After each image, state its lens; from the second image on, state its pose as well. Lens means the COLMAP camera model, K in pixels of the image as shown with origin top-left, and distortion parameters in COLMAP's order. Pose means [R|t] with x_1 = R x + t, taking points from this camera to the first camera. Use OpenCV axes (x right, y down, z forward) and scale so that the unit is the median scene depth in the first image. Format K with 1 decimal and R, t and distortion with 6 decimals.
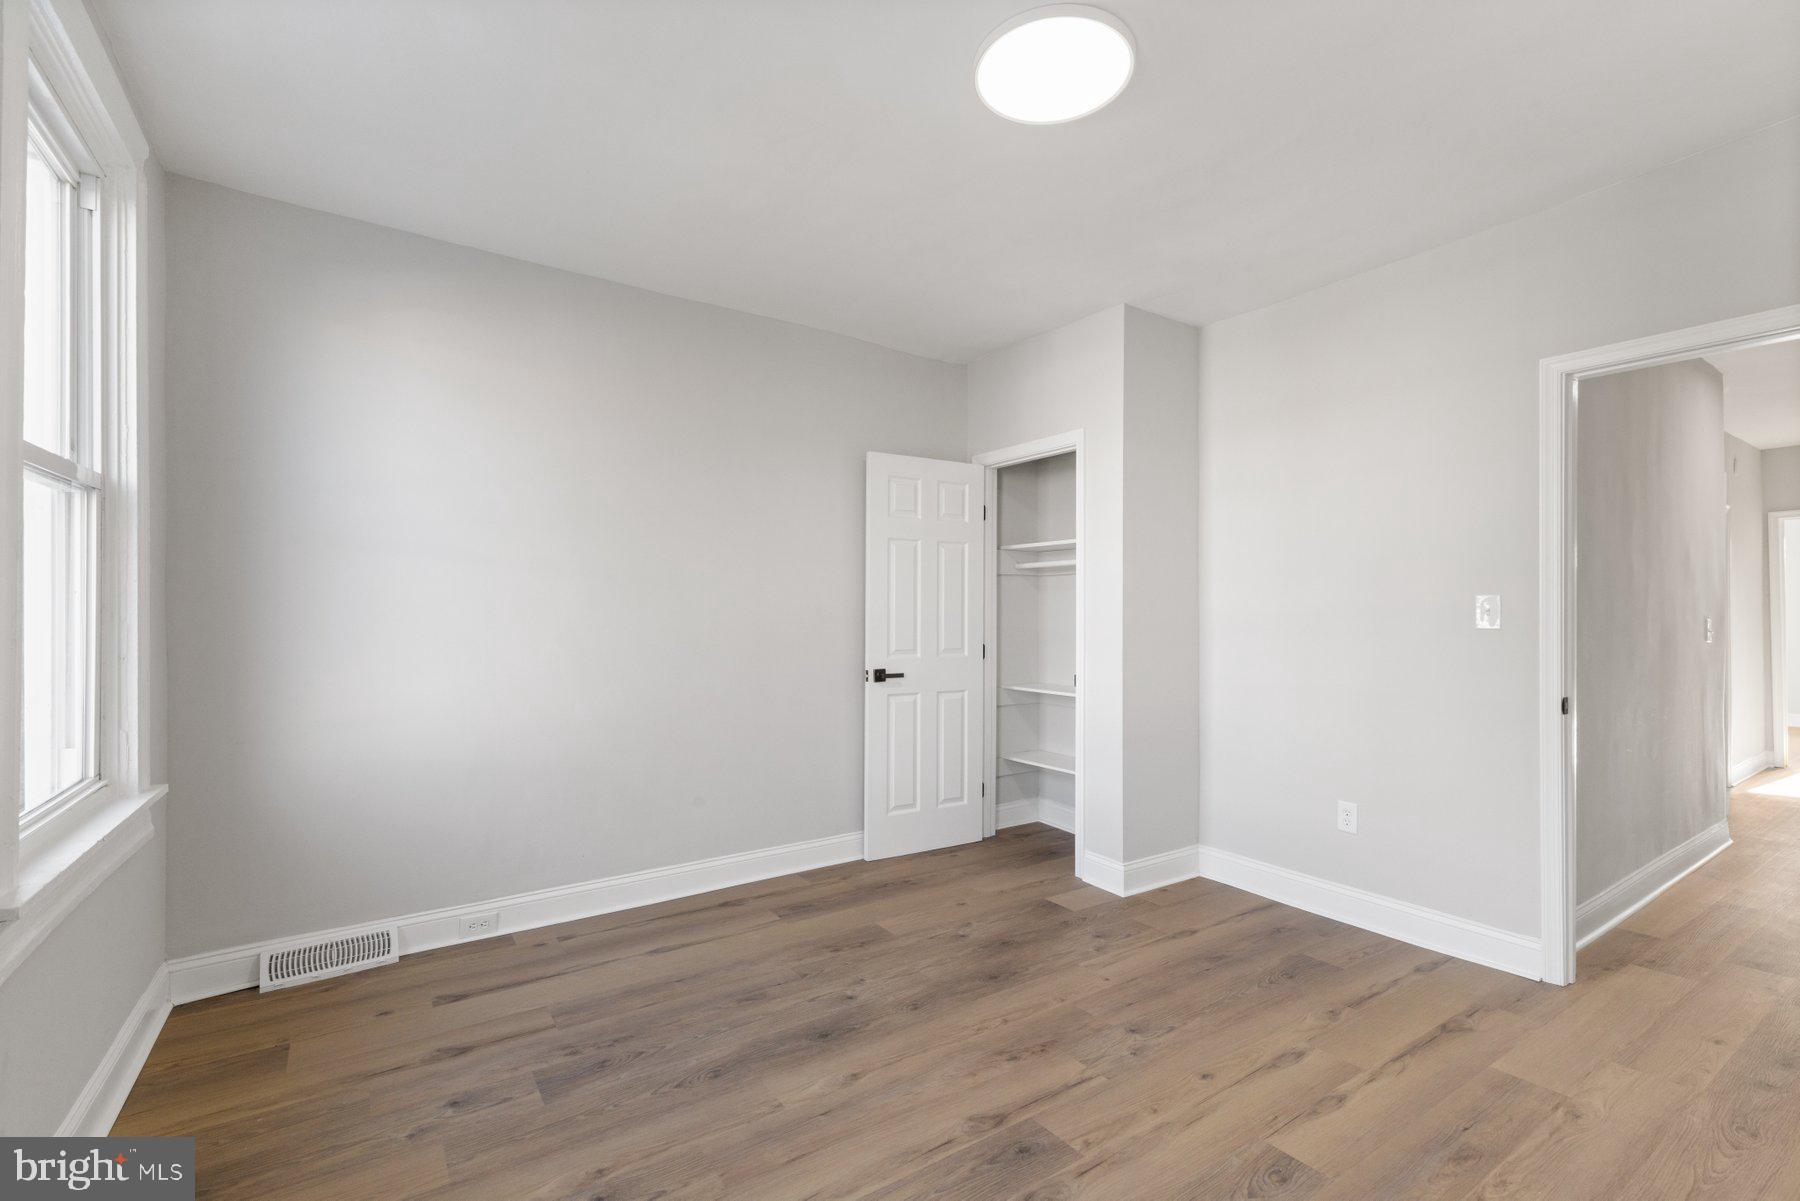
lens RADIAL K [[803.9, 0, 894.7], [0, 803.9, 617.7], [0, 0, 1]] dist [0.001720, 0.000063]
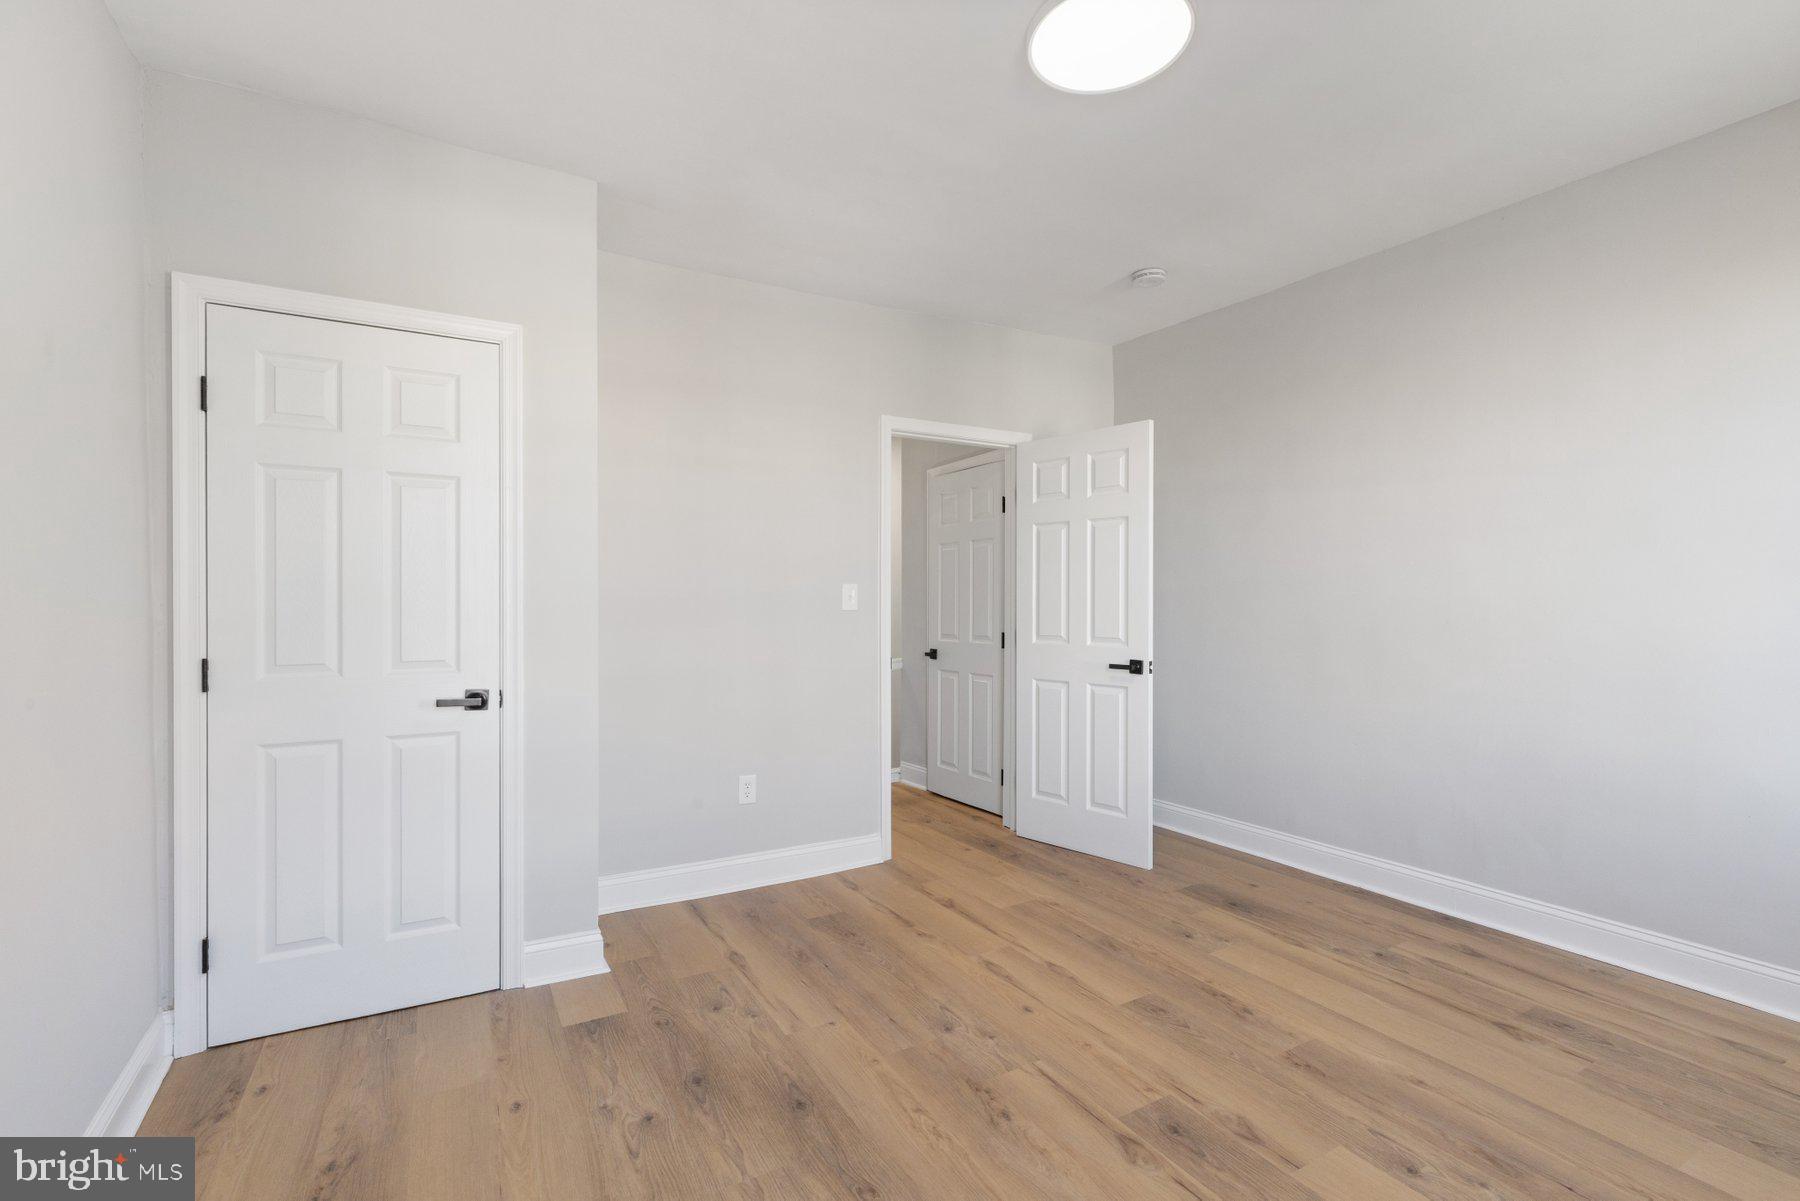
lens RADIAL K [[815.2, 0, 902.1], [0, 815.2, 617.8], [0, 0, 1]] dist [0.001381, -0.000215]
pose [[0.063046, -0.026202, 0.997667, -0.603176], [0.002020, 0.999657, 0.026127, -0.009610], [-0.998009, 0.000368, 0.063077, 0.881209]]
